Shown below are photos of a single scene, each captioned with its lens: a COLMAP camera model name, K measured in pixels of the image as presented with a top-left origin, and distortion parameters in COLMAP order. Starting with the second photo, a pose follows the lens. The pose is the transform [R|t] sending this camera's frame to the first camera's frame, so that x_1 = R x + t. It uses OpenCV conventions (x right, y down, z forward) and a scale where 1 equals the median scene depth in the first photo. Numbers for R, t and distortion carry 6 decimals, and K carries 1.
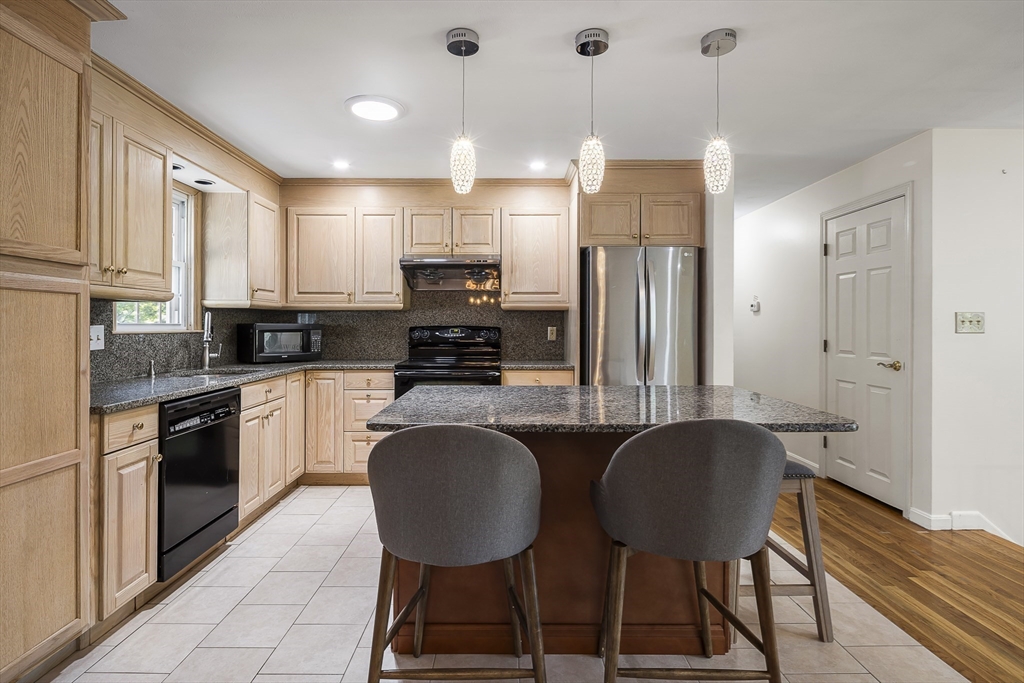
lens RADIAL K [[514.7, 0, 506.3], [0, 514.7, 328.5], [0, 0, 1]] dist [-0.002040, -0.001694]
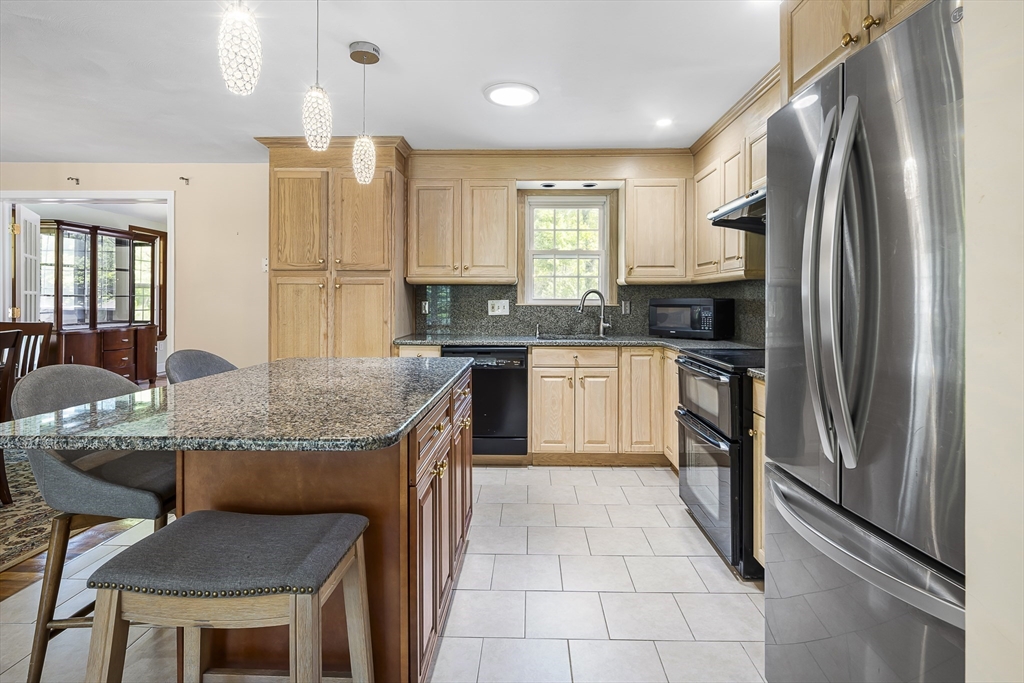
lens RADIAL K [[514.7, 0, 513.5], [0, 514.7, 301.9], [0, 0, 1]] dist [-0.002040, -0.001694]
pose [[-0.029908, 0.001381, -0.999552, 0.615795], [-0.008300, 0.999964, 0.001630, -0.002231], [0.999518, 0.008345, -0.029895, 0.795809]]
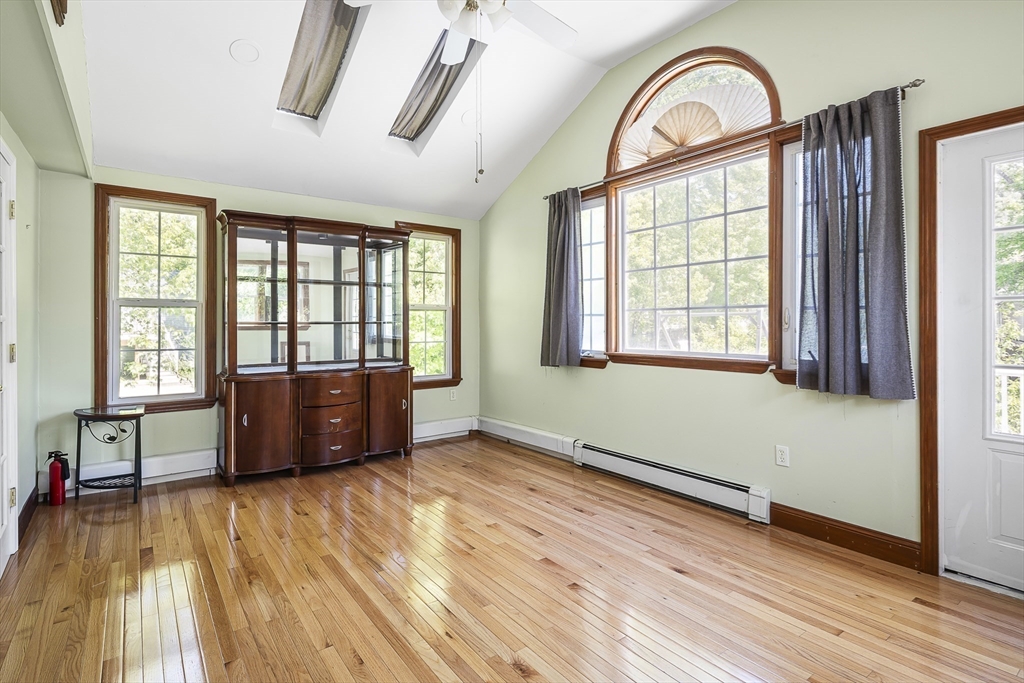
lens RADIAL K [[514.7, 0, 503.6], [0, 514.7, 320.7], [0, 0, 1]] dist [-0.002040, -0.001694]
pose [[-0.812307, -0.002524, -0.583224, -0.753338], [-0.002195, 0.999997, -0.001270, -0.012153], [0.583226, 0.000249, -0.812310, 0.547863]]
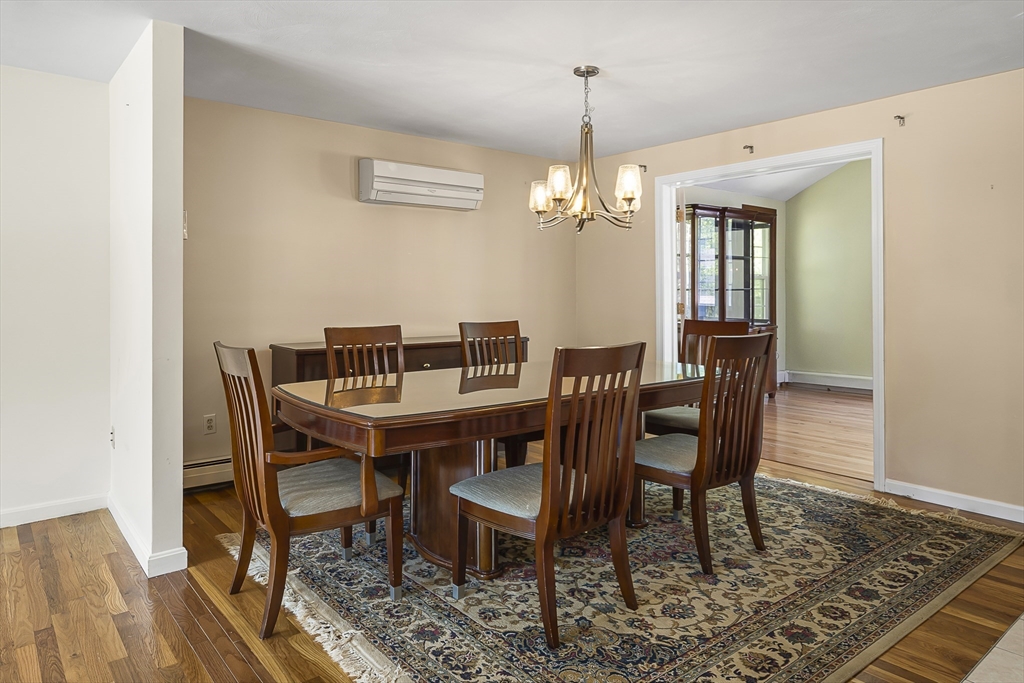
lens RADIAL K [[647.5, 0, 491.6], [0, 647.5, 308.9], [0, 0, 1]] dist [0.001645, -0.004795]
pose [[-0.786759, 0.015498, -0.617066, 0.600713], [-0.001384, 0.999638, 0.026871, -0.001677], [0.617259, 0.021995, -0.786452, 0.394324]]
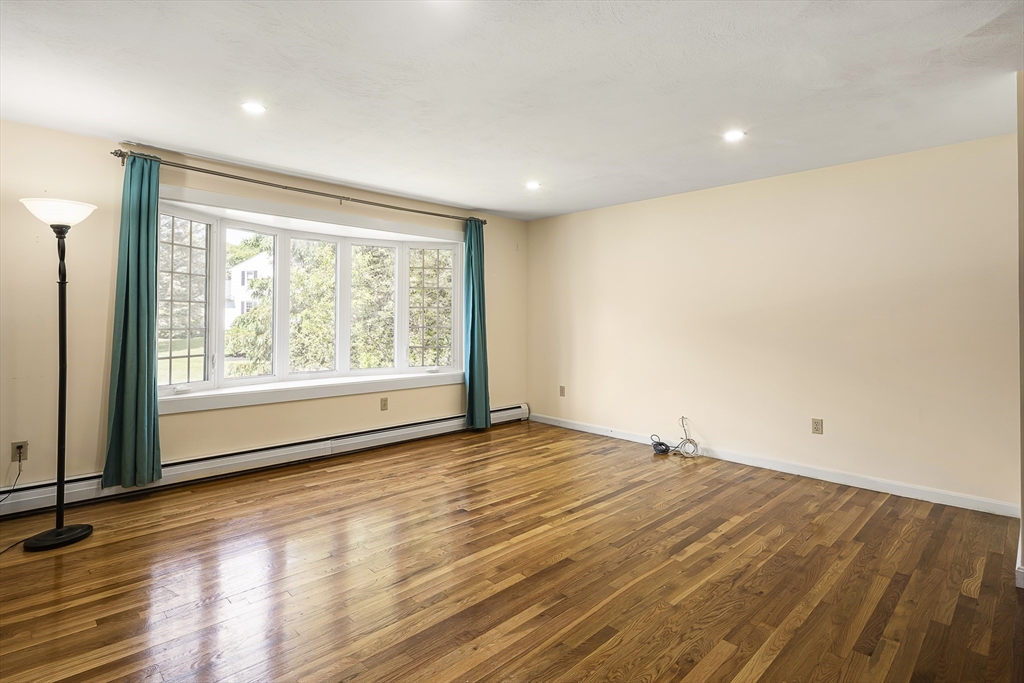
lens RADIAL K [[514.7, 0, 504.9], [0, 514.7, 315.8], [0, 0, 1]] dist [-0.002040, -0.001694]
pose [[-0.693495, -0.007802, 0.720419, 0.435027], [-0.007490, 0.999965, 0.003619, -0.003163], [-0.720423, -0.002886, -0.693529, 0.467841]]
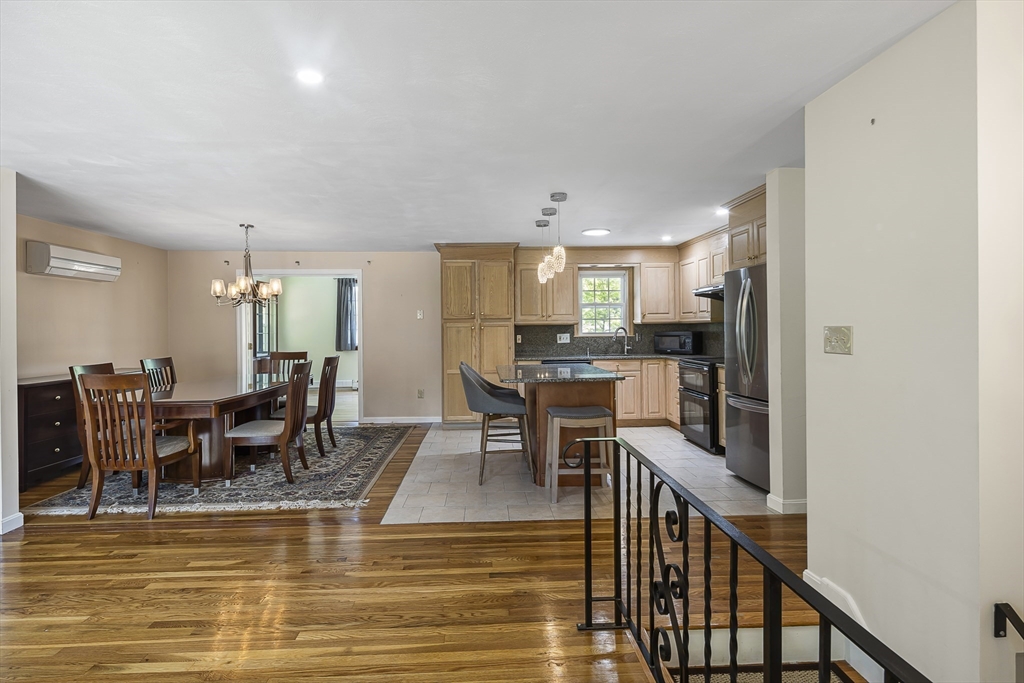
lens RADIAL K [[514.7, 0, 496.1], [0, 514.7, 328.2], [0, 0, 1]] dist [-0.002040, -0.001694]
pose [[0.028154, -0.001586, -0.999602, 1.409383], [0.006785, 0.999976, -0.001396, -0.025448], [0.999581, -0.006743, 0.028164, 0.406291]]
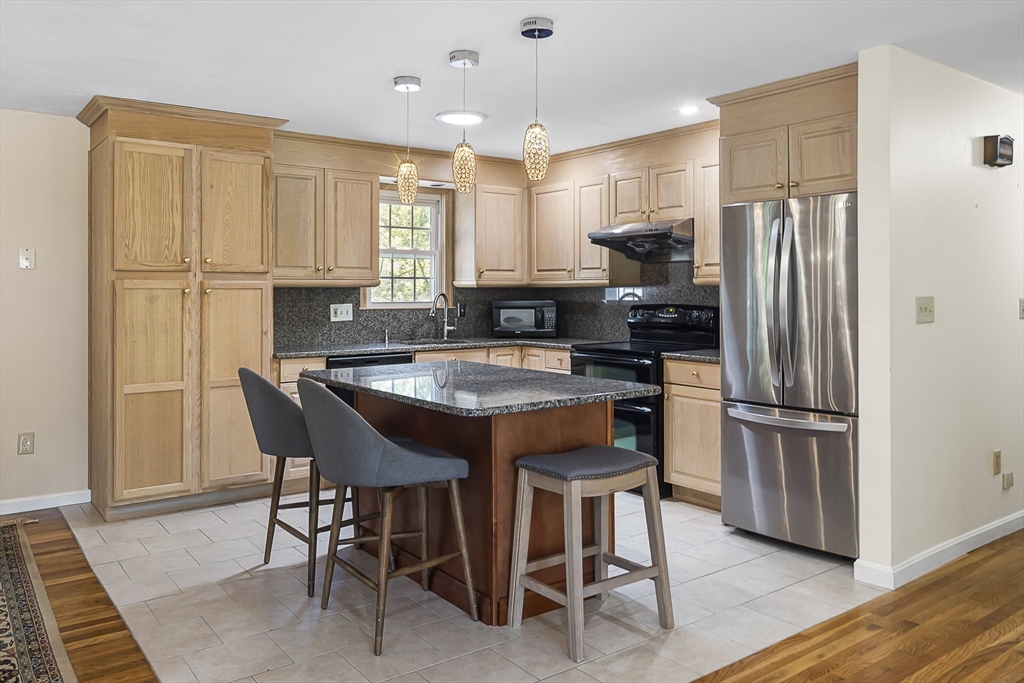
lens RADIAL K [[782.3, 0, 513.3], [0, 782.3, 298.2], [0, 0, 1]] dist [-0.006236, 0.000173]
pose [[0.597059, 0.006491, -0.802171, 0.927932], [-0.002652, 0.999978, 0.006117, -0.027482], [0.802193, -0.001525, 0.597063, 0.041688]]
